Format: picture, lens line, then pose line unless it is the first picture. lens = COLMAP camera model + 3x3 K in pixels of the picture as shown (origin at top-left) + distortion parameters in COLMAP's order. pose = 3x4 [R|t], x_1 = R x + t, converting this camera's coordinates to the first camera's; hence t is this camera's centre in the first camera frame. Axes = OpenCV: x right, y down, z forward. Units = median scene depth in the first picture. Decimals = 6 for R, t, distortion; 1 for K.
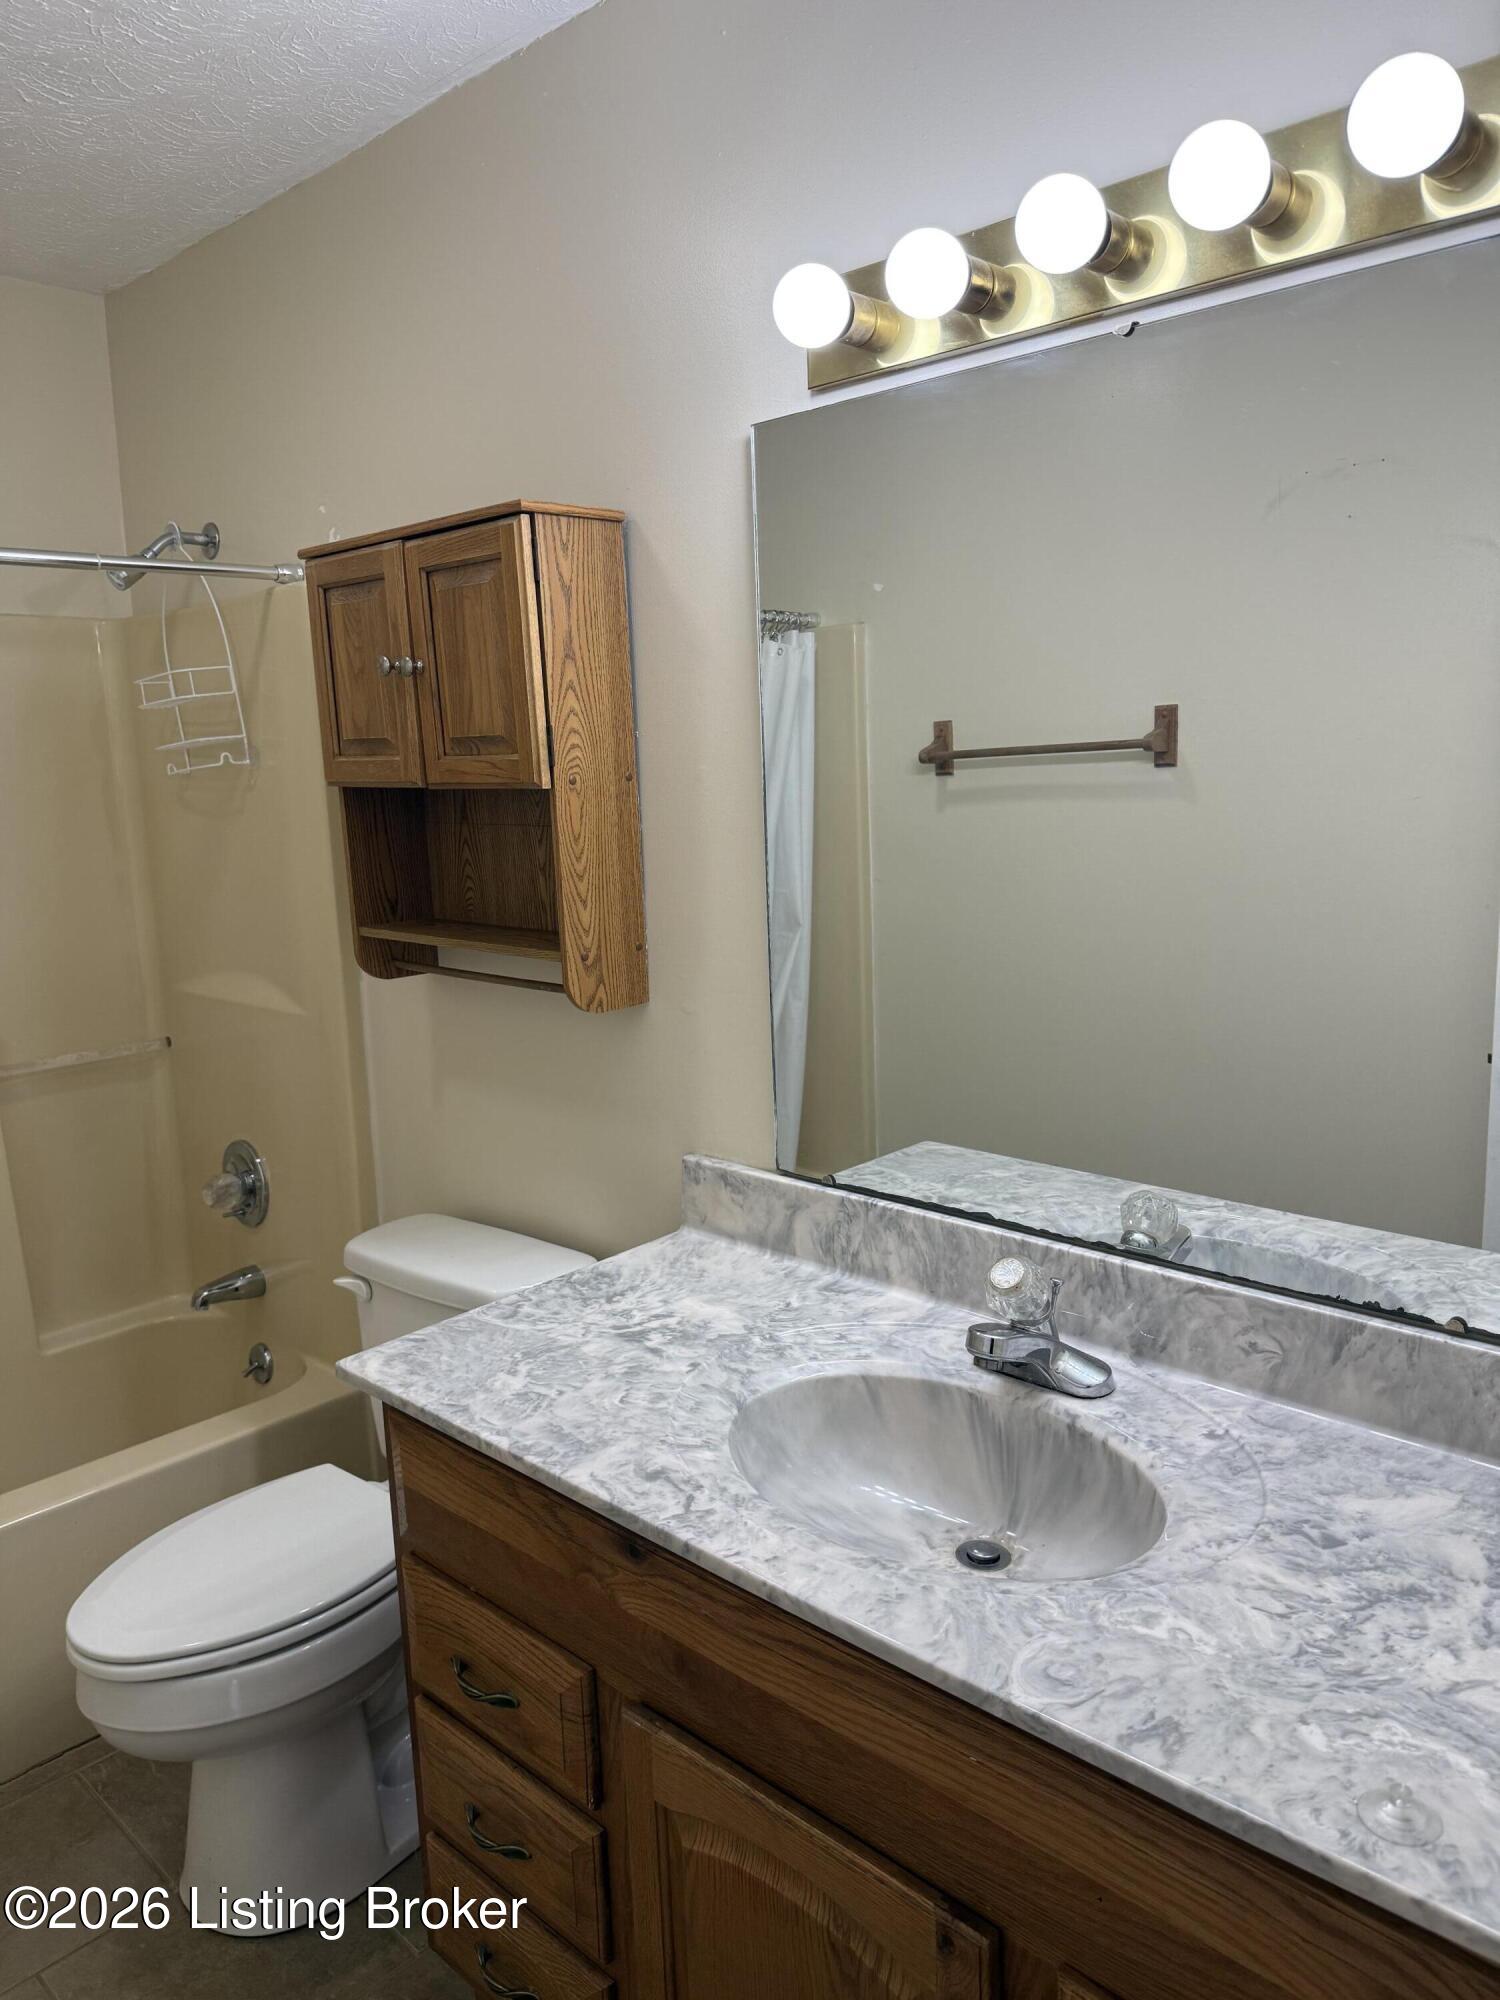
lens RADIAL K [[1394.8, 0, 750.0], [0, 1394.8, 1000.0], [0, 0, 1]] dist [0.093868, -0.194410]
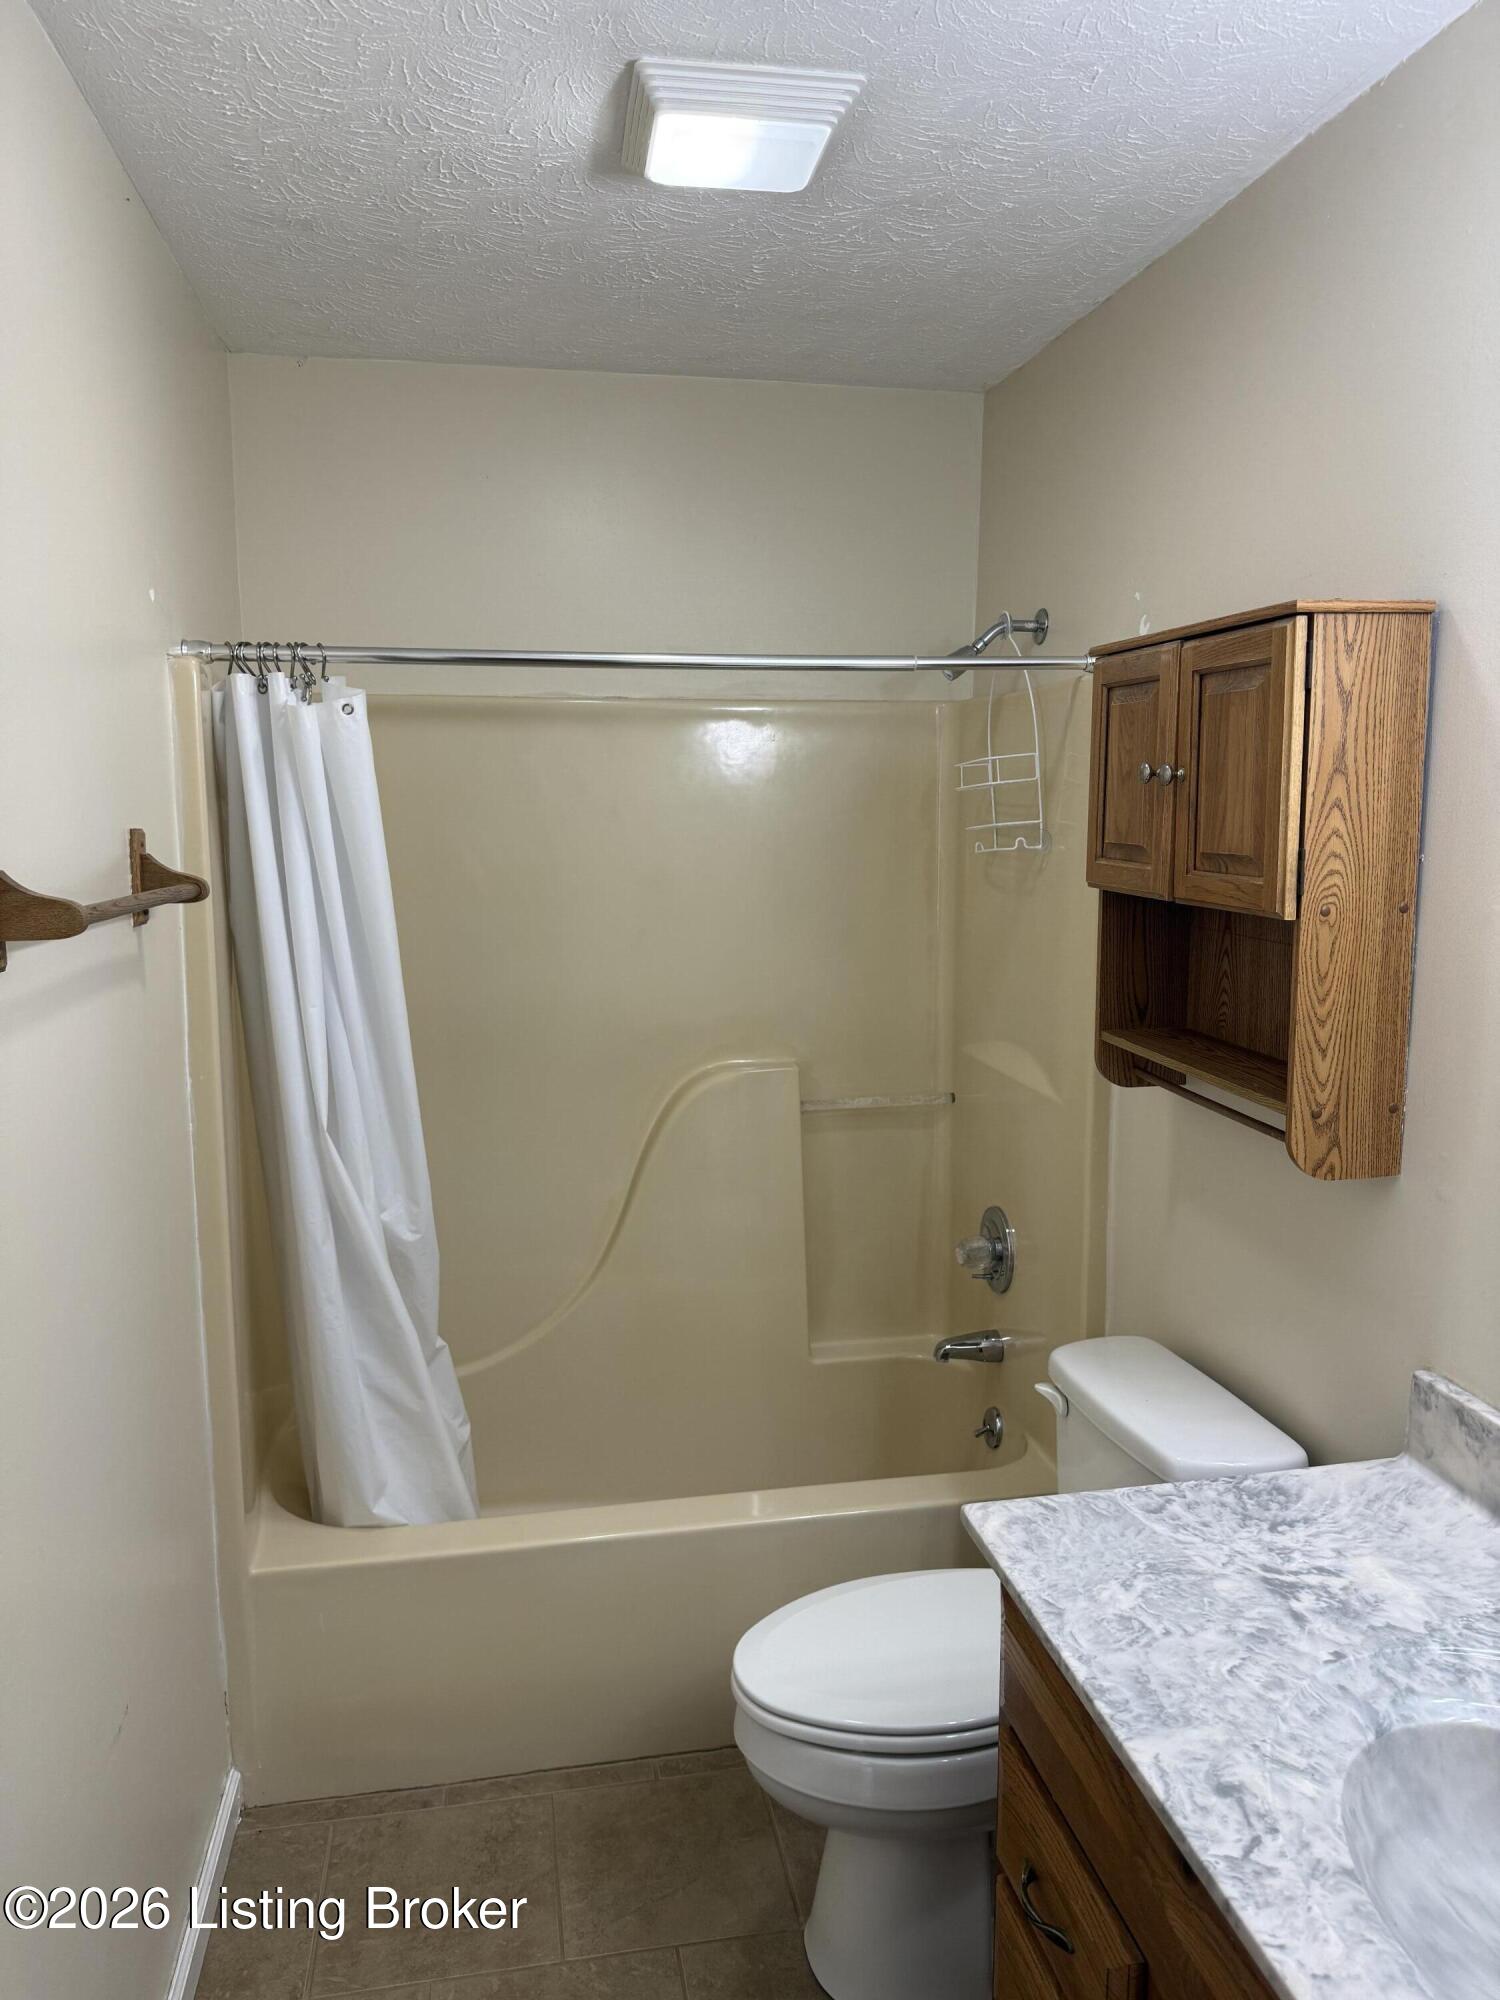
lens RADIAL K [[1399.8, 0, 708.3], [0, 1399.8, 974.3], [0, 0, 1]] dist [0.000447, -0.023736]
pose [[0.795884, 0.100065, -0.597123, 0.108613], [-0.116066, 0.993172, 0.011734, -0.099640], [0.594220, 0.059967, 0.802064, 0.089043]]
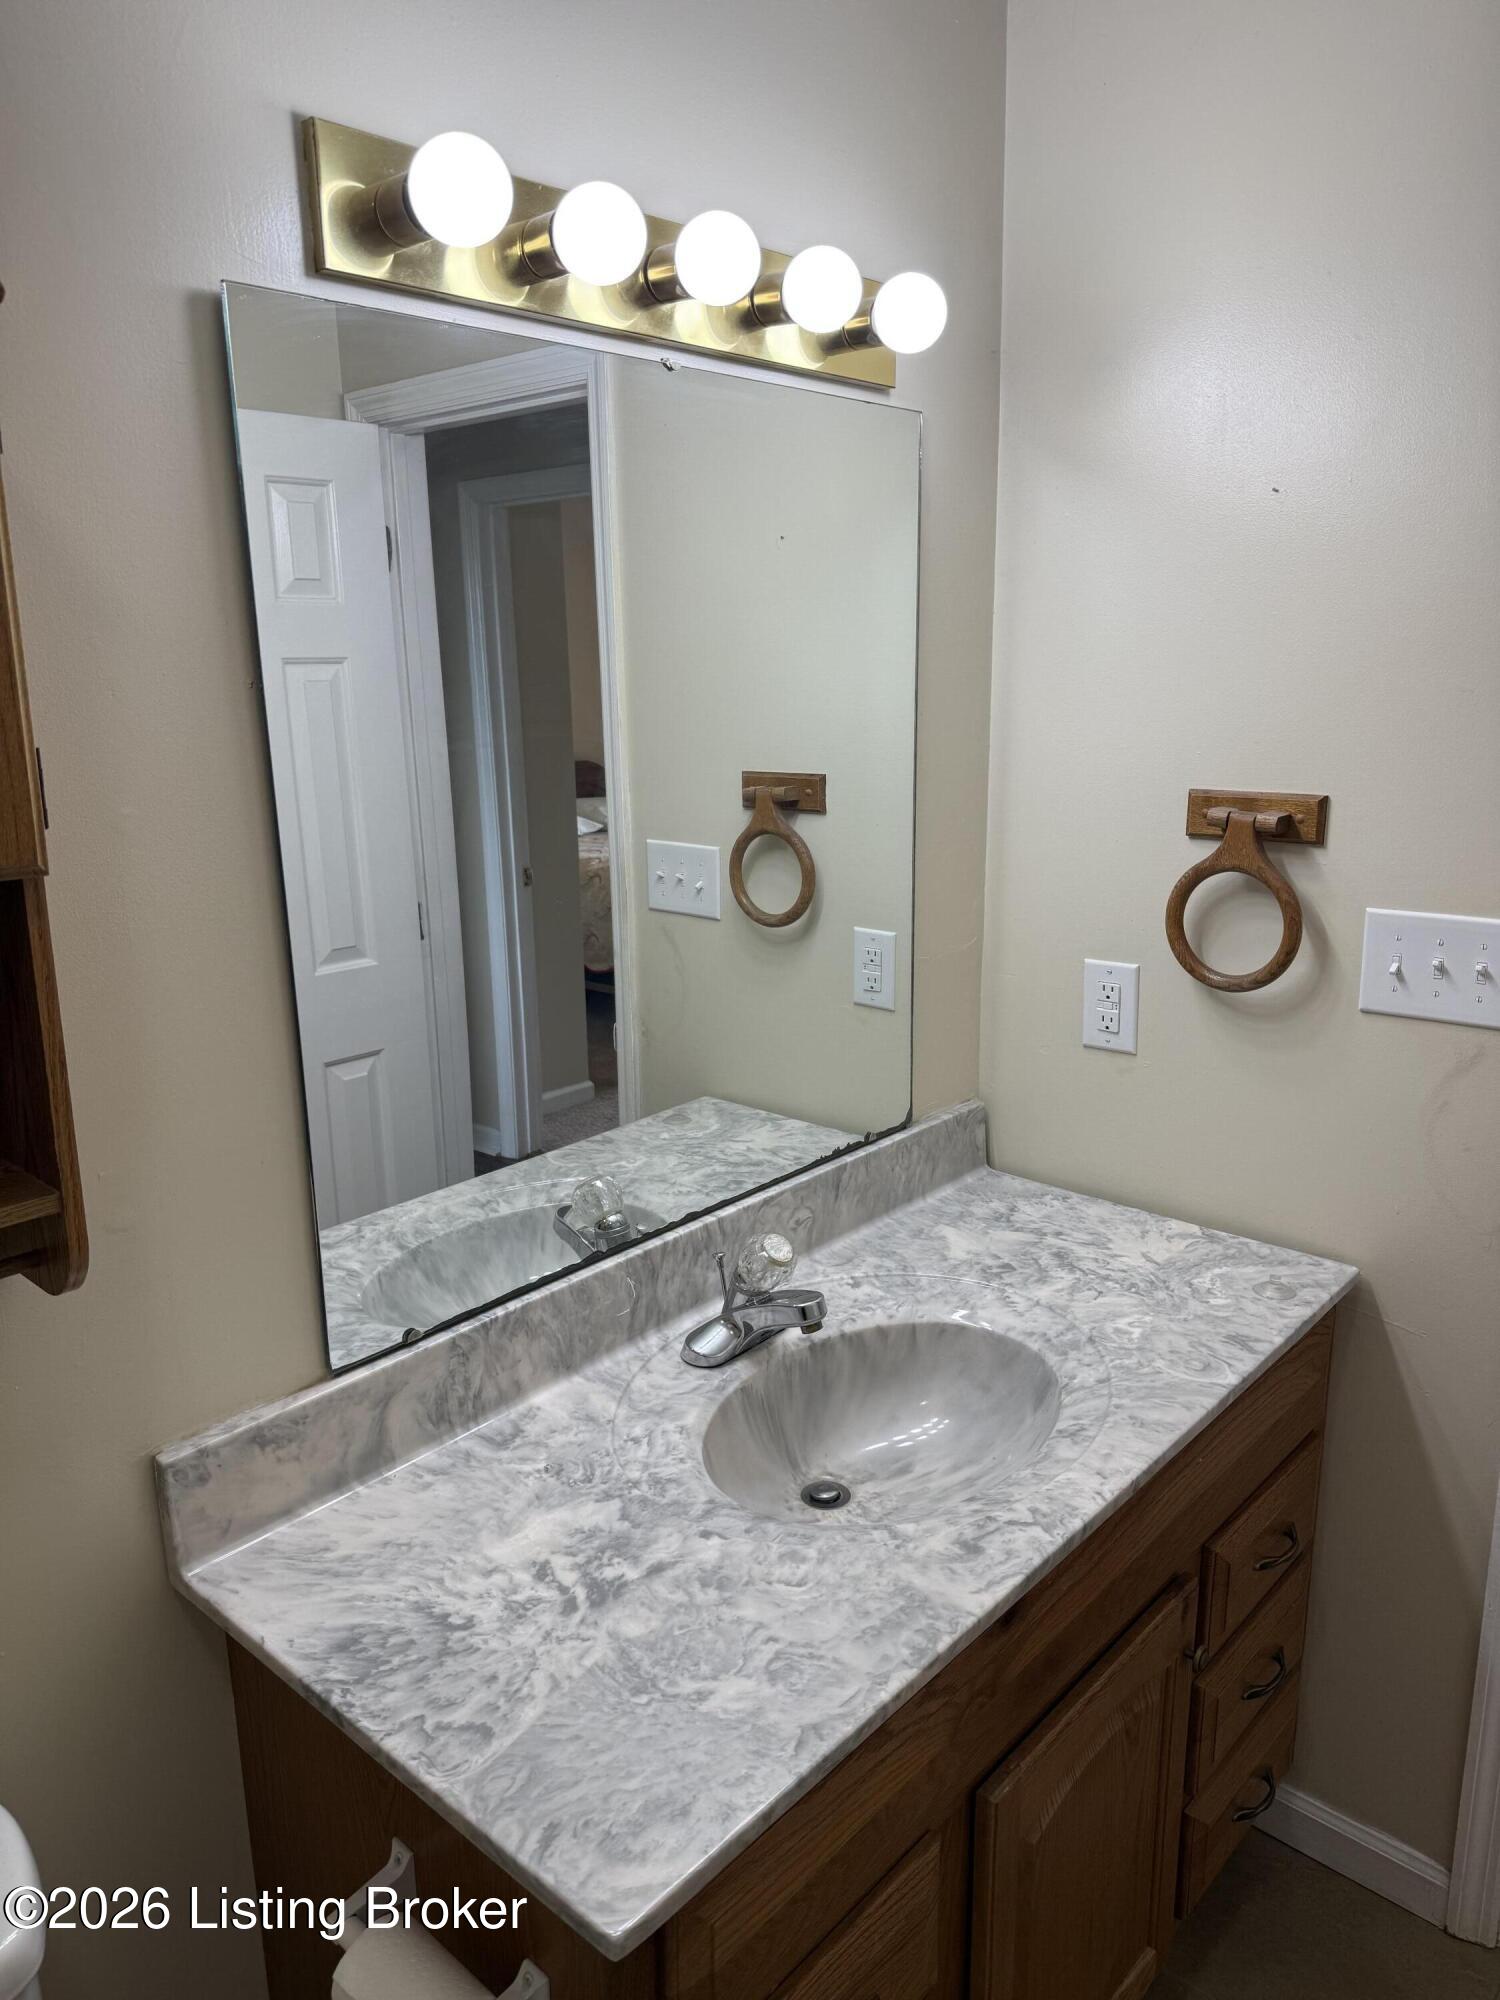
lens RADIAL K [[1404.9, 0, 750.0], [0, 1404.9, 1000.0], [0, 0, 1]] dist [0.185465, -0.418058]
pose [[-0.024674, -0.203948, 0.978671, -0.744439], [0.185999, 0.960939, 0.204943, -0.191422], [-0.982240, 0.187088, 0.014224, 0.853328]]
